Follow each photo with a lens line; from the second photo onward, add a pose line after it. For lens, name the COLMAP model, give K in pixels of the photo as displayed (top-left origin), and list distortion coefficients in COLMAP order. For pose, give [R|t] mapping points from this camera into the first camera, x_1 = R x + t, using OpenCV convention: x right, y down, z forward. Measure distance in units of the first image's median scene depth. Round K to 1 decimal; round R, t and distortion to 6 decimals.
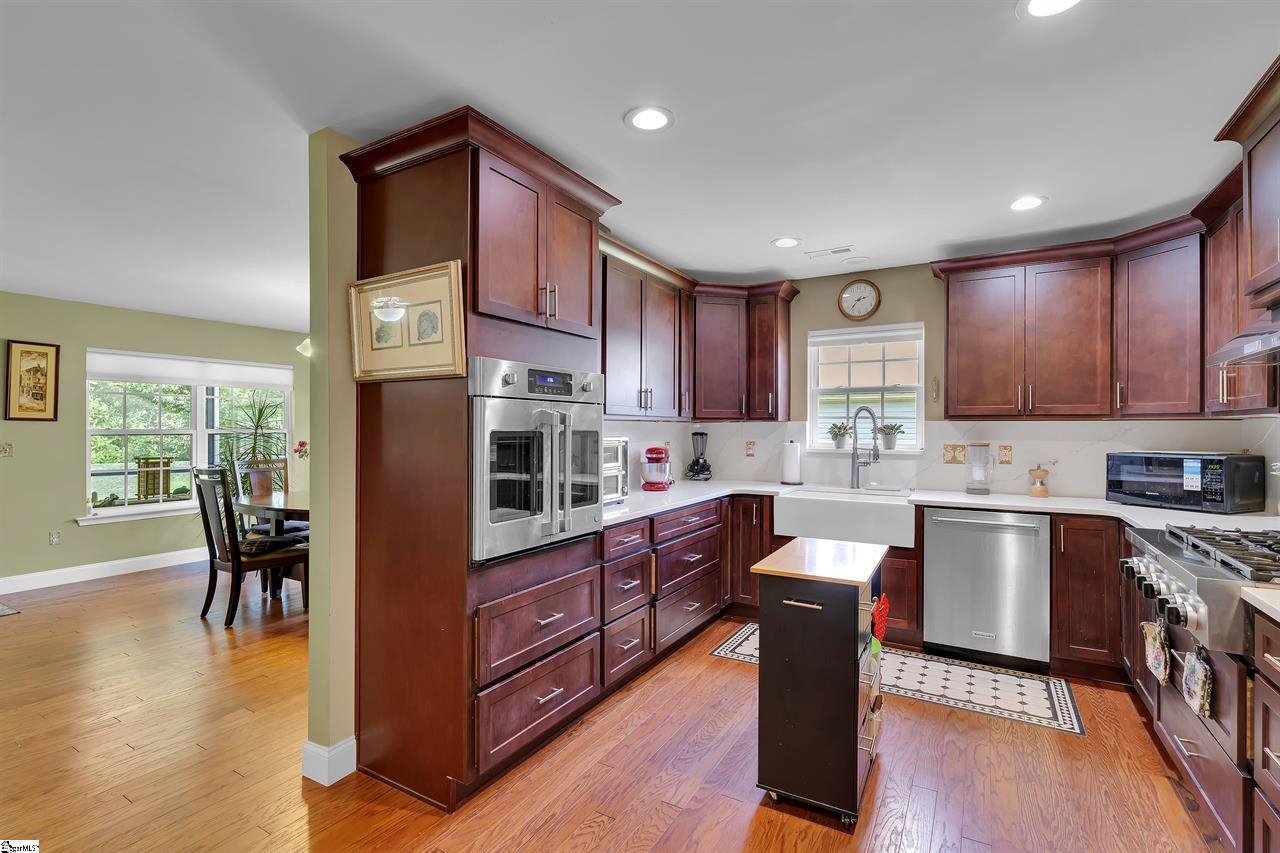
lens RADIAL K [[586.8, 0, 641.2], [0, 586.8, 428.2], [0, 0, 1]] dist [-0.001614, -0.000173]
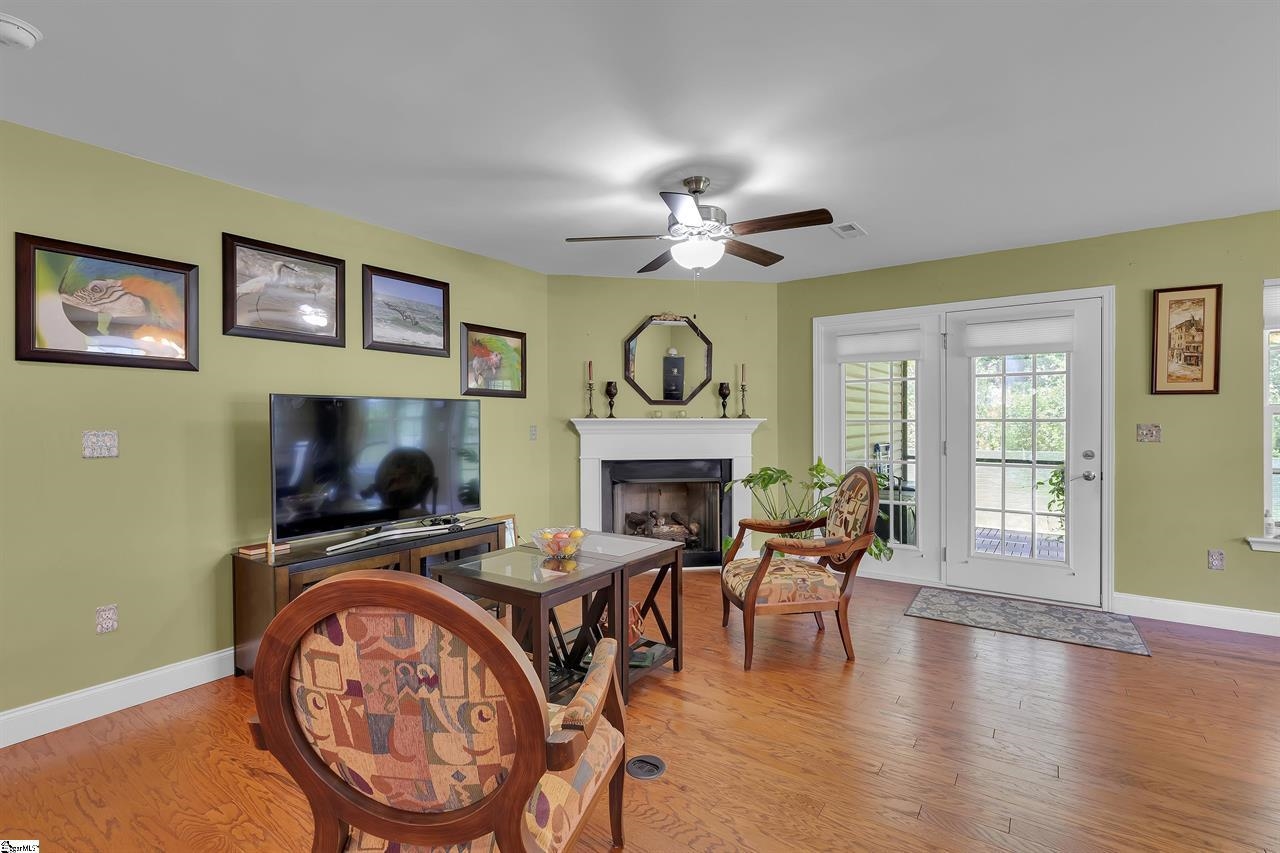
lens RADIAL K [[586.8, 0, 642.5], [0, 586.8, 420.4], [0, 0, 1]] dist [-0.001614, -0.000173]
pose [[-0.058466, 0.004455, -0.998279, -0.262823], [0.007821, 0.999961, 0.004004, 0.011931], [0.998259, -0.007573, -0.058499, 0.359646]]
